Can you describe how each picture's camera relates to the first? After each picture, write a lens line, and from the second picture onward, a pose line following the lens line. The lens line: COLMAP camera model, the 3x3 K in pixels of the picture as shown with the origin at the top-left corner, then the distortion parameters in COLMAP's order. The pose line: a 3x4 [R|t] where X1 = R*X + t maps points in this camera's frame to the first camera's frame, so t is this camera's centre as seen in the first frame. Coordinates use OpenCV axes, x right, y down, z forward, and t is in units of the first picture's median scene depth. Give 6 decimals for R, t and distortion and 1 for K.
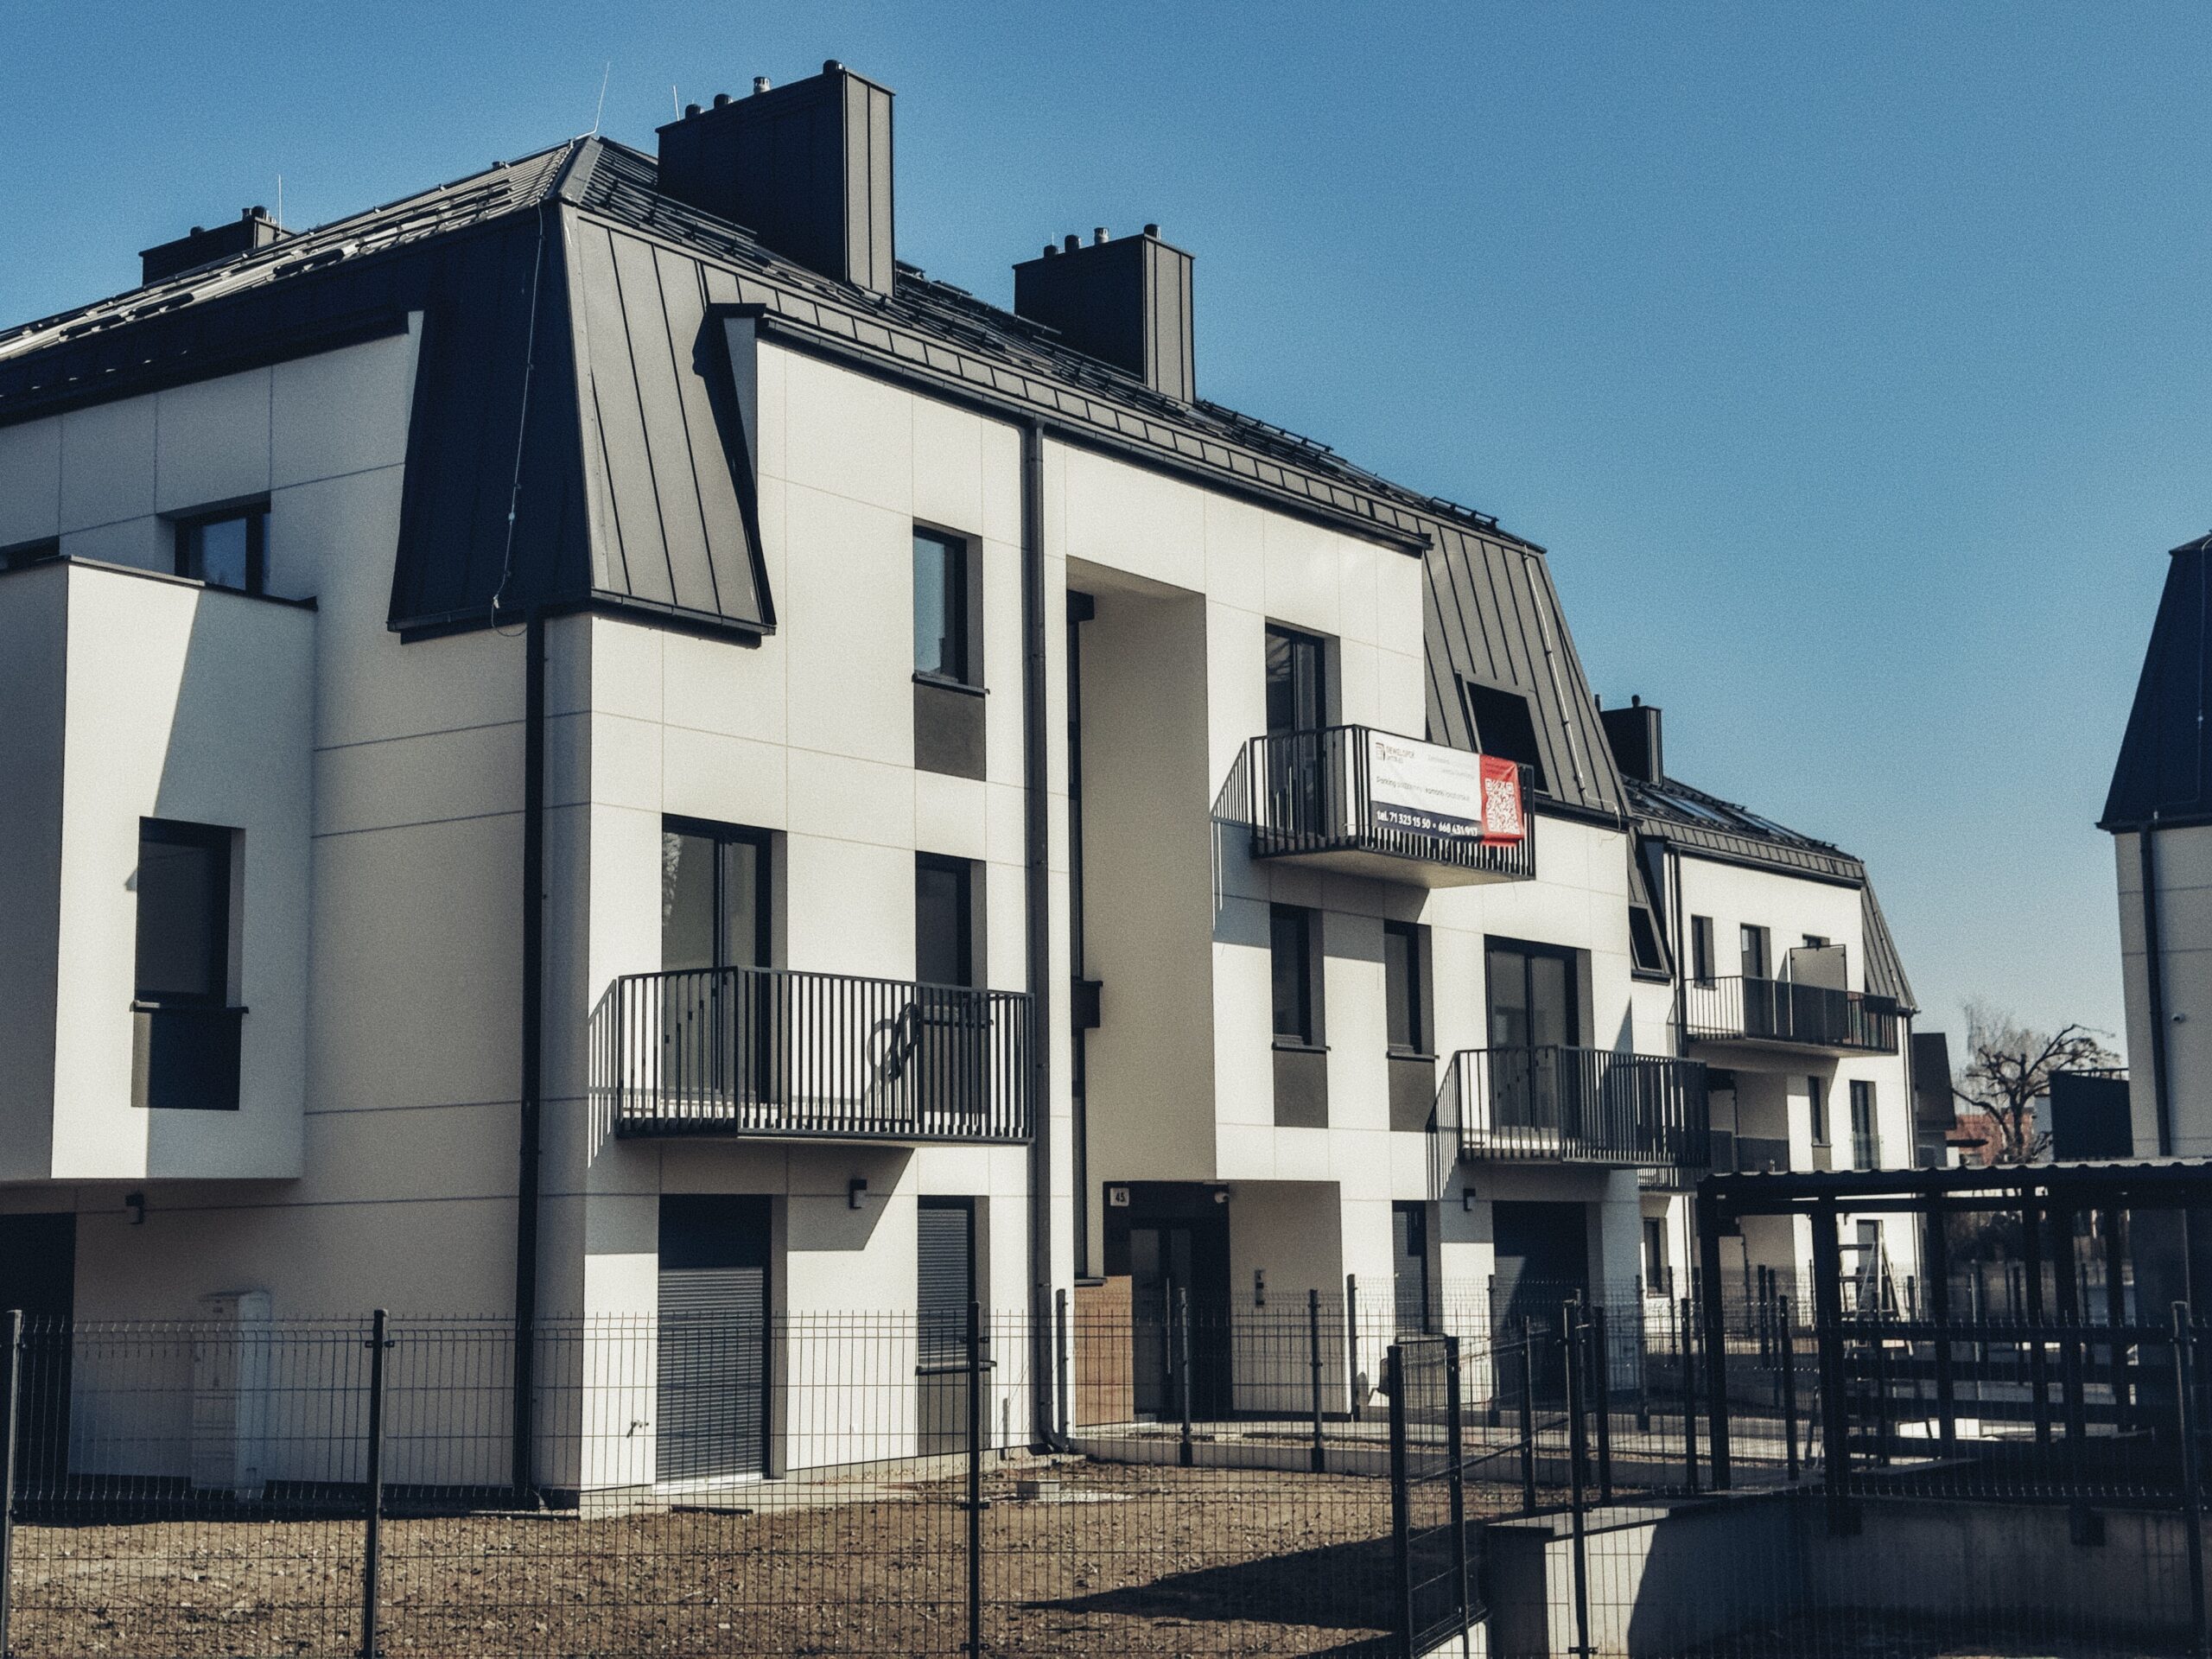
lens RADIAL K [[3099.0, 0, 1105.5], [0, 3099.0, 826.0], [0, 0, 1]] dist [0.057833, 0.000000]
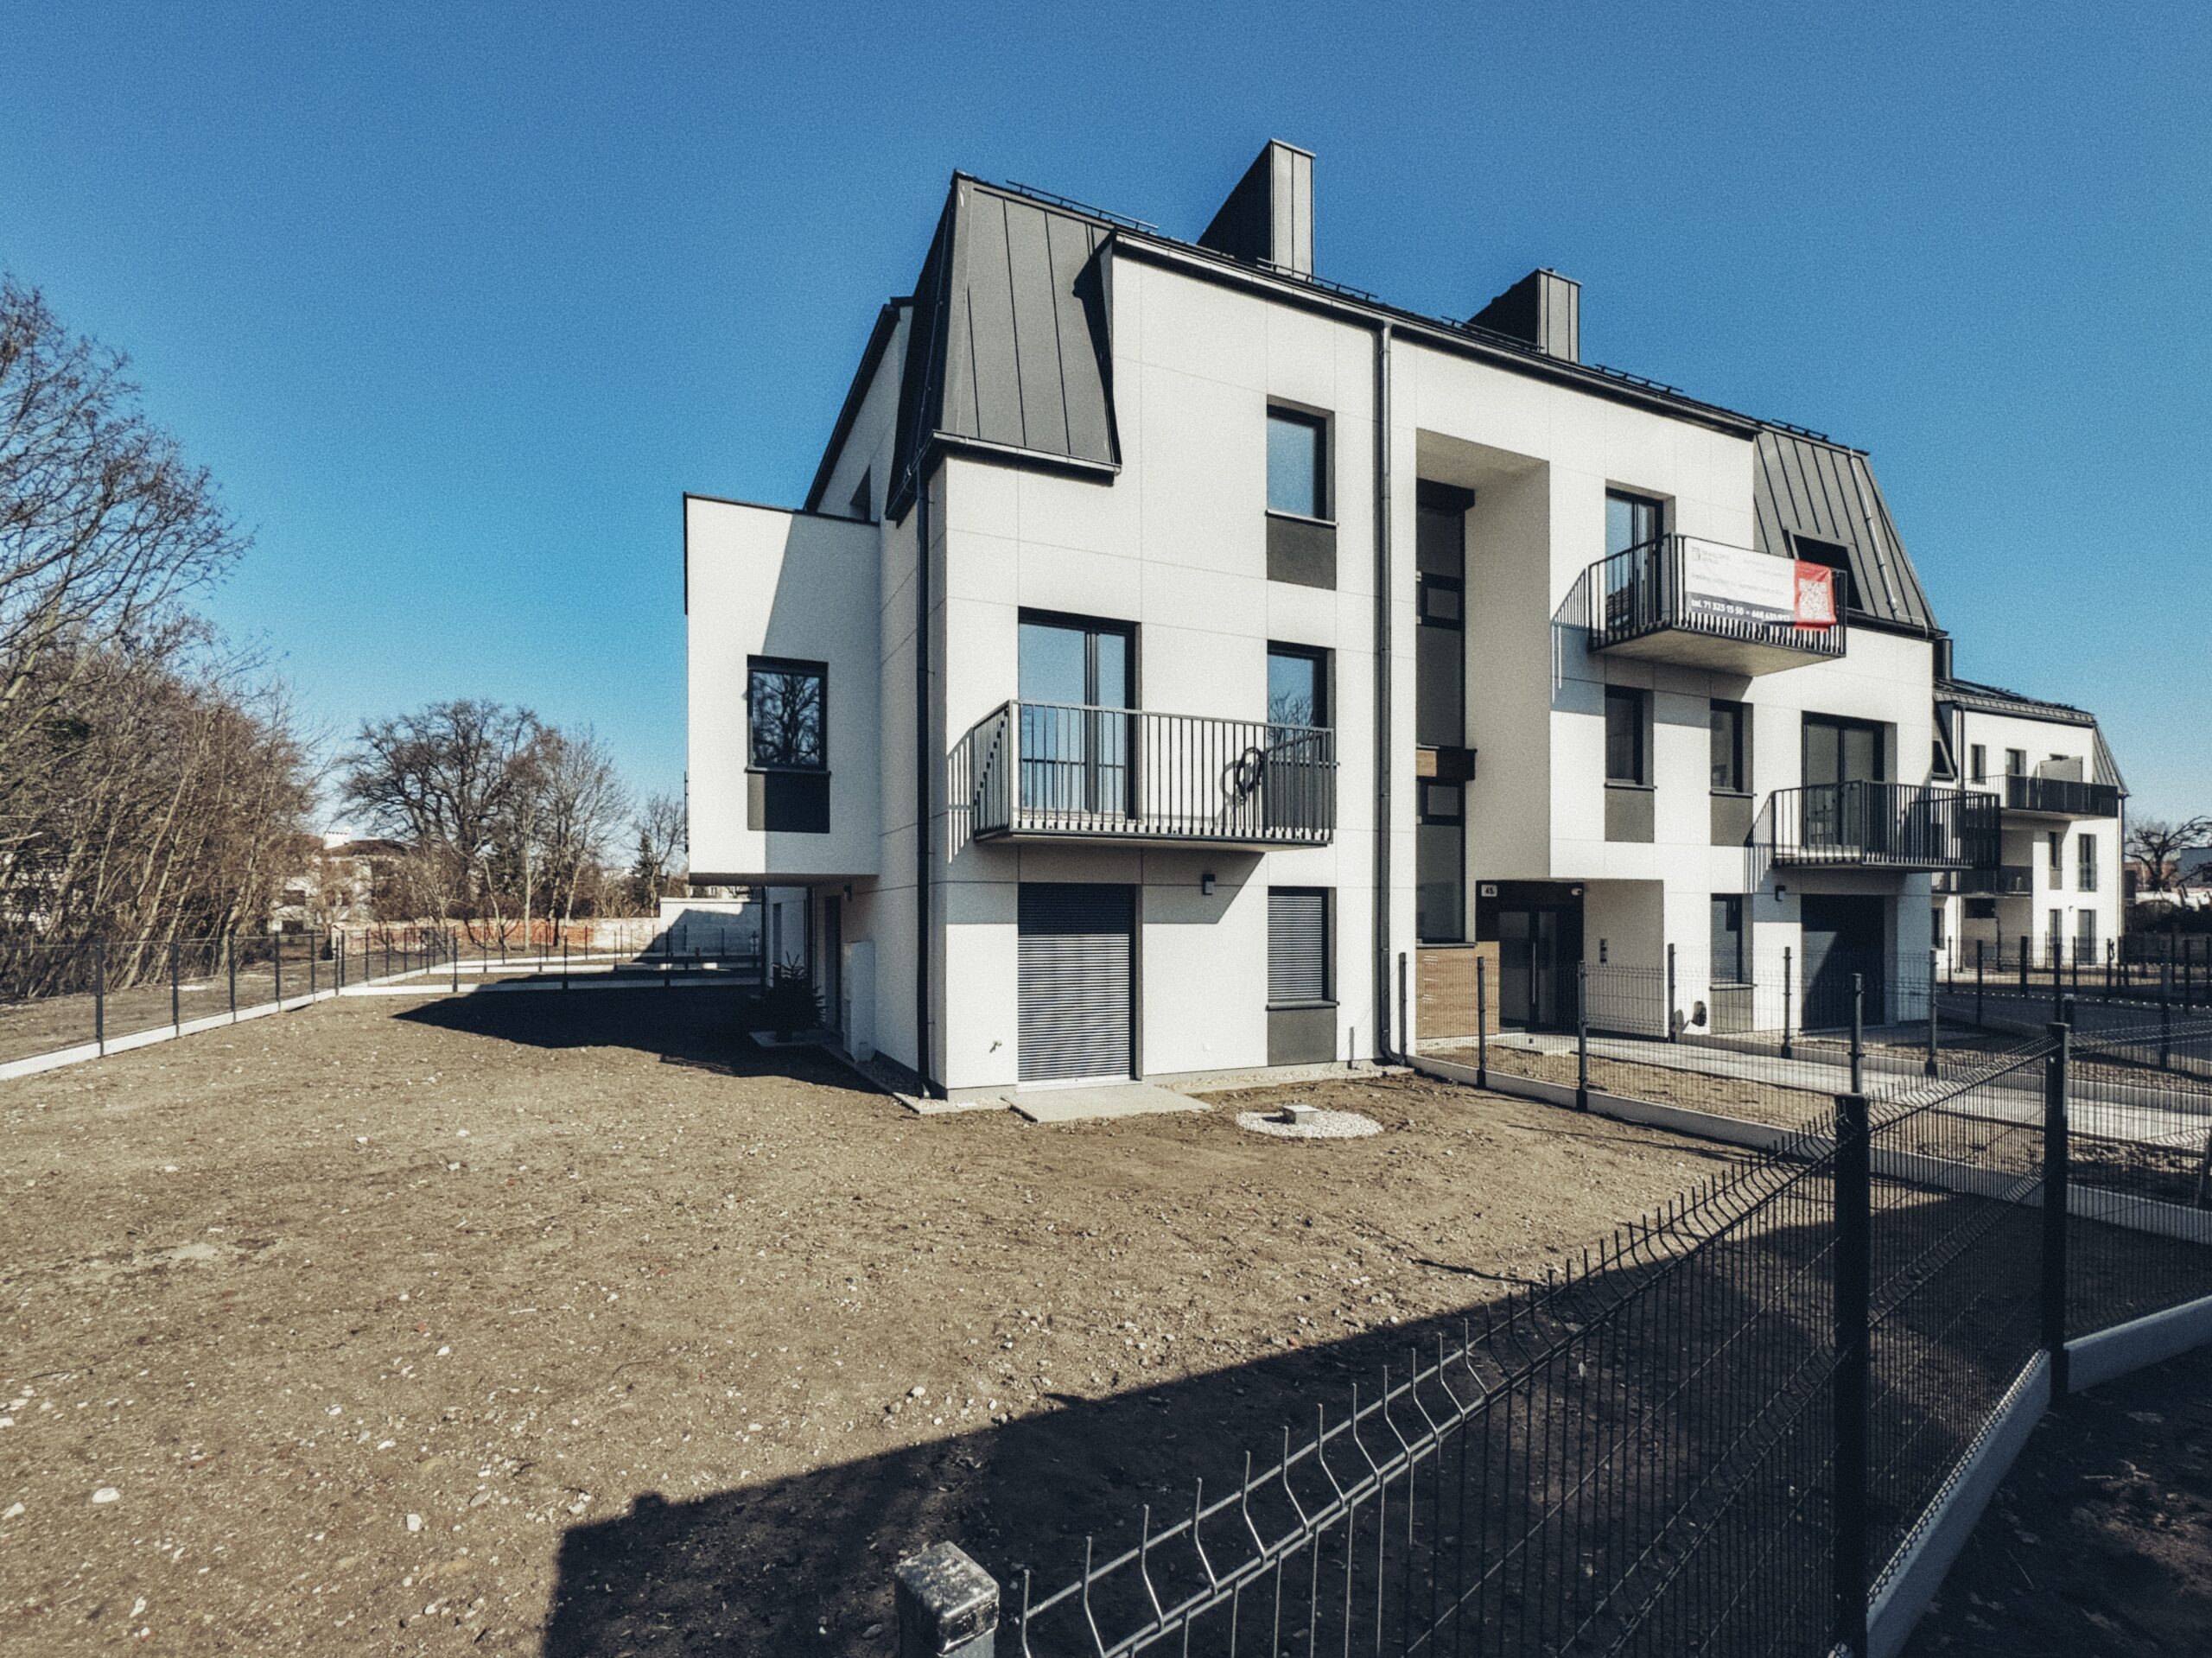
lens RADIAL K [[888.1, 0, 1135.9], [0, 888.1, 917.8], [0, 0, 1]] dist [-0.005810, -0.000336]
pose [[0.849109, 0.015192, -0.527999, 0.084960], [0.058799, 0.990656, 0.123062, 0.066856], [0.524934, -0.135539, 0.840282, 0.522034]]
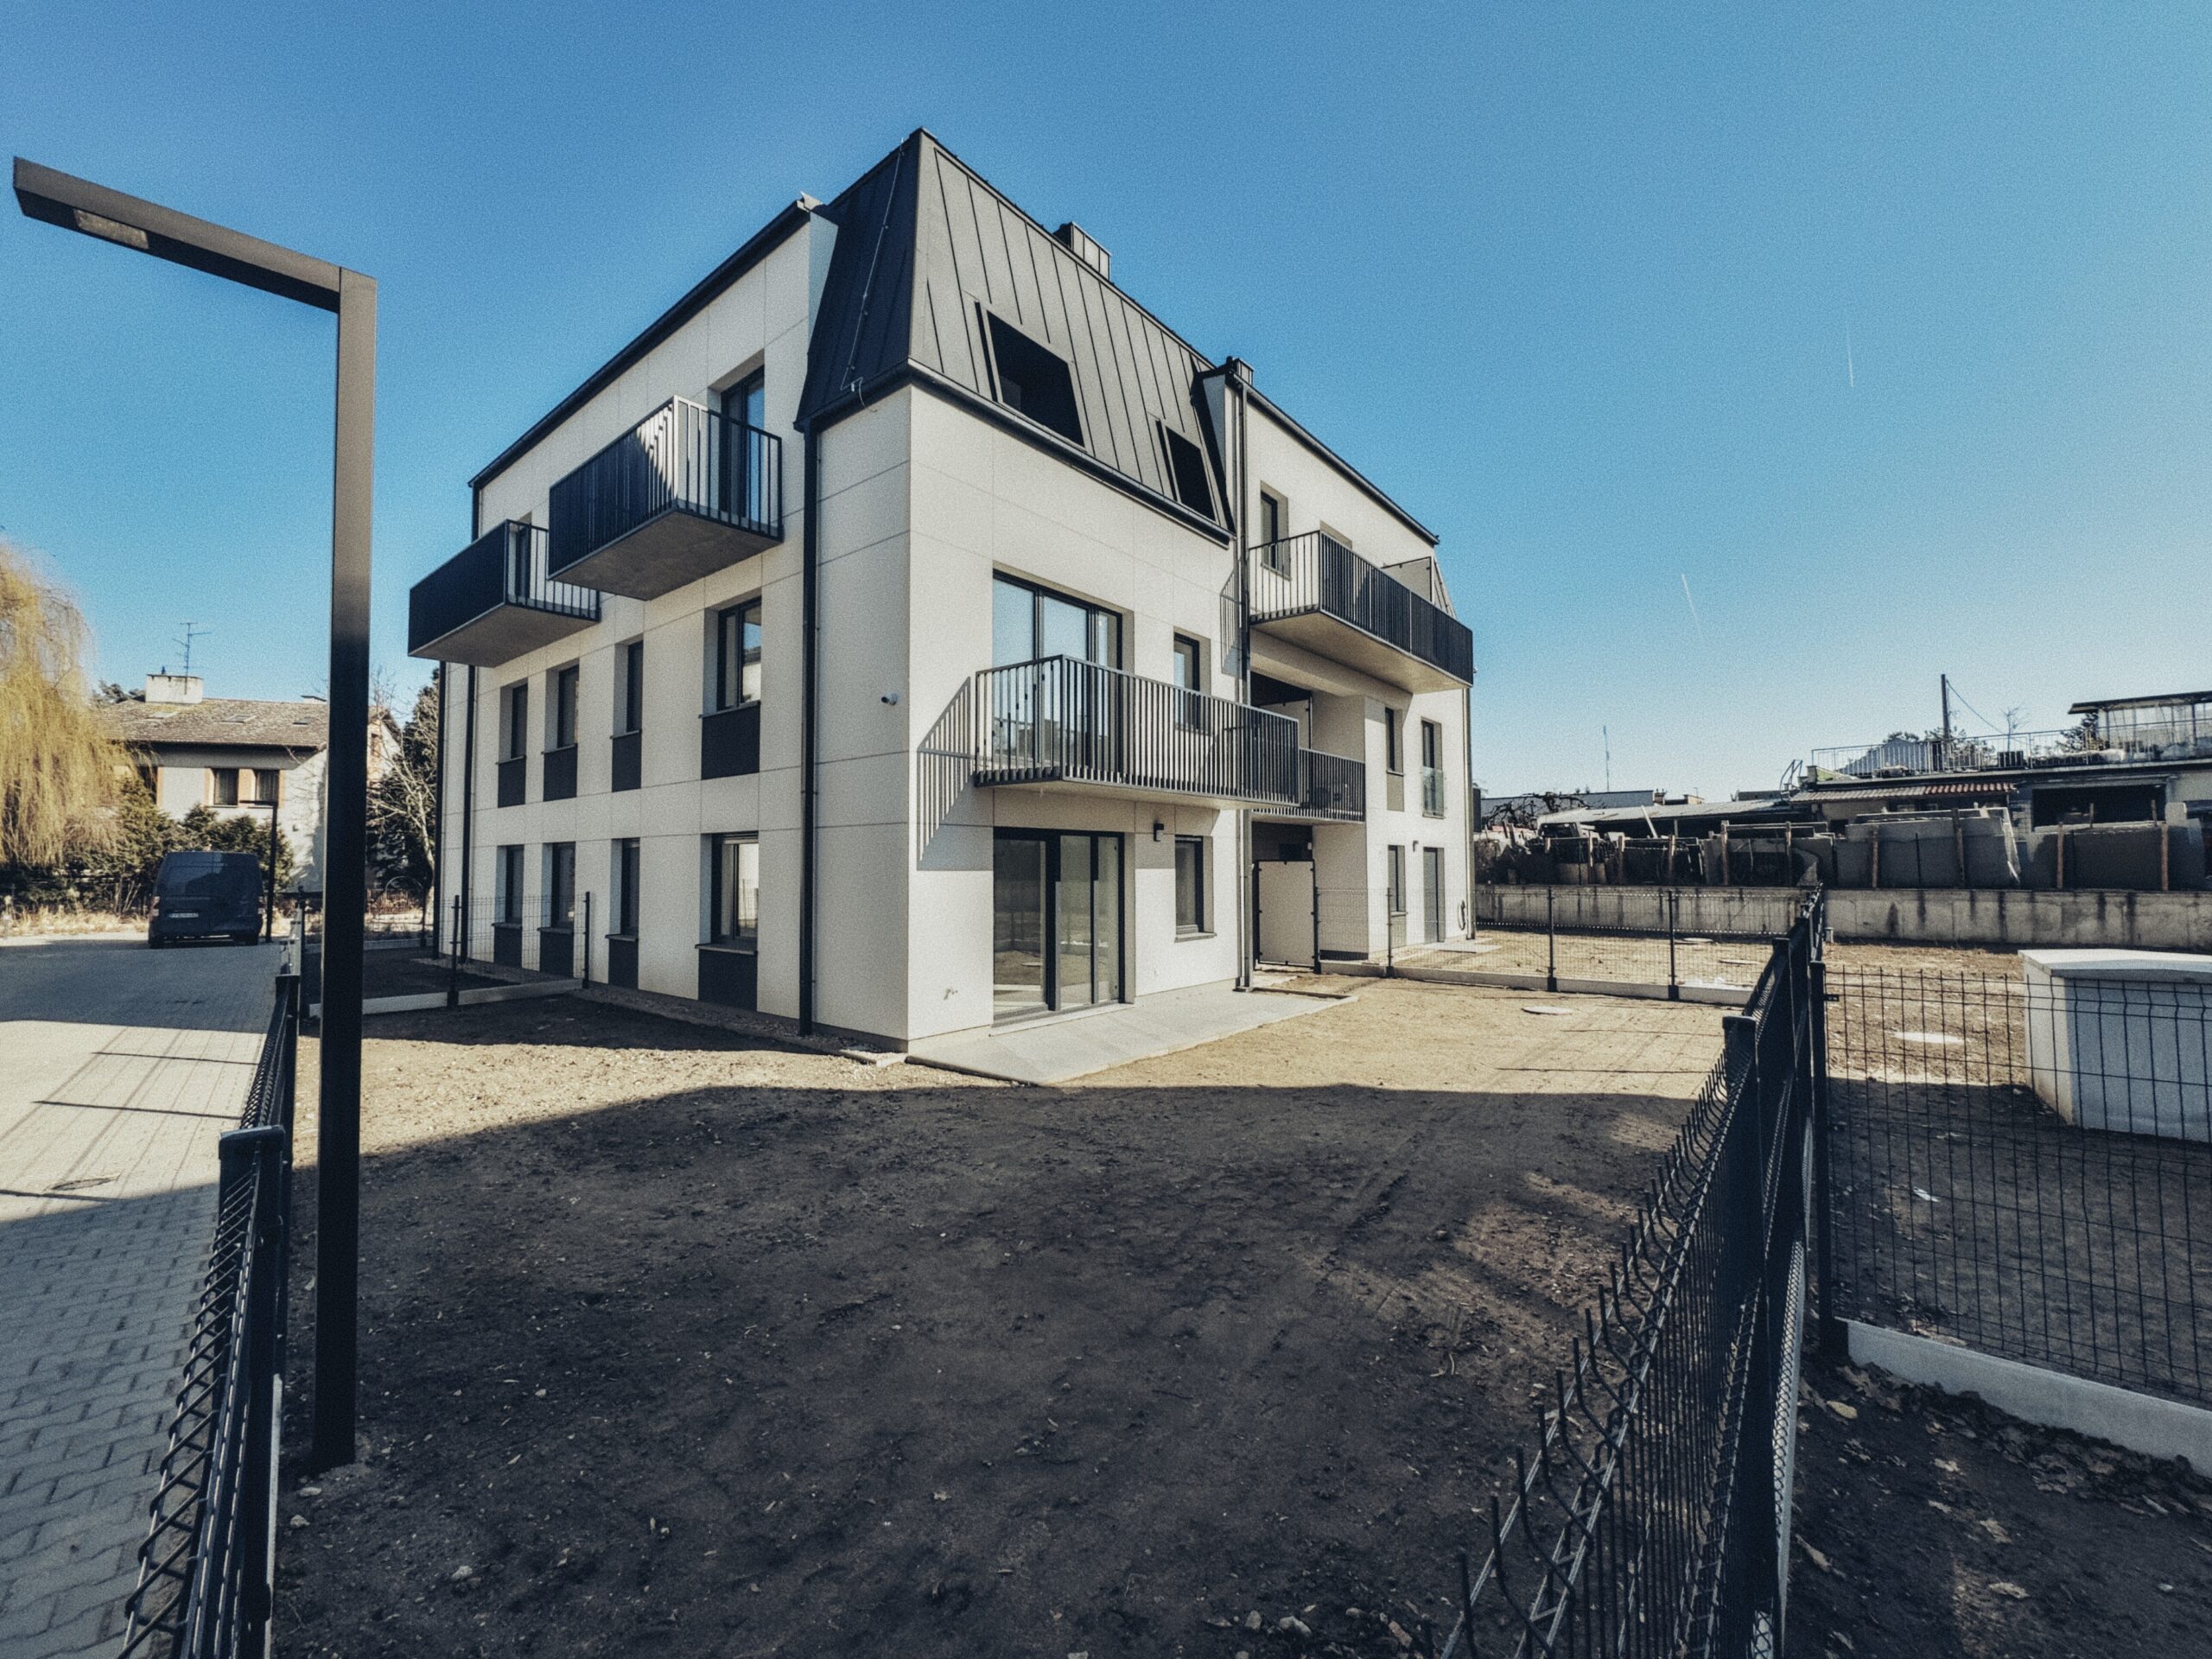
lens RADIAL K [[888.2, 0, 1108.3], [0, 888.2, 826.5], [0, 0, 1]] dist [-0.005810, -0.000336]
pose [[0.999004, 0.007336, -0.044017, 0.284230], [-0.003360, 0.995959, 0.089744, 0.179462], [0.044497, -0.089507, 0.994992, 1.344031]]
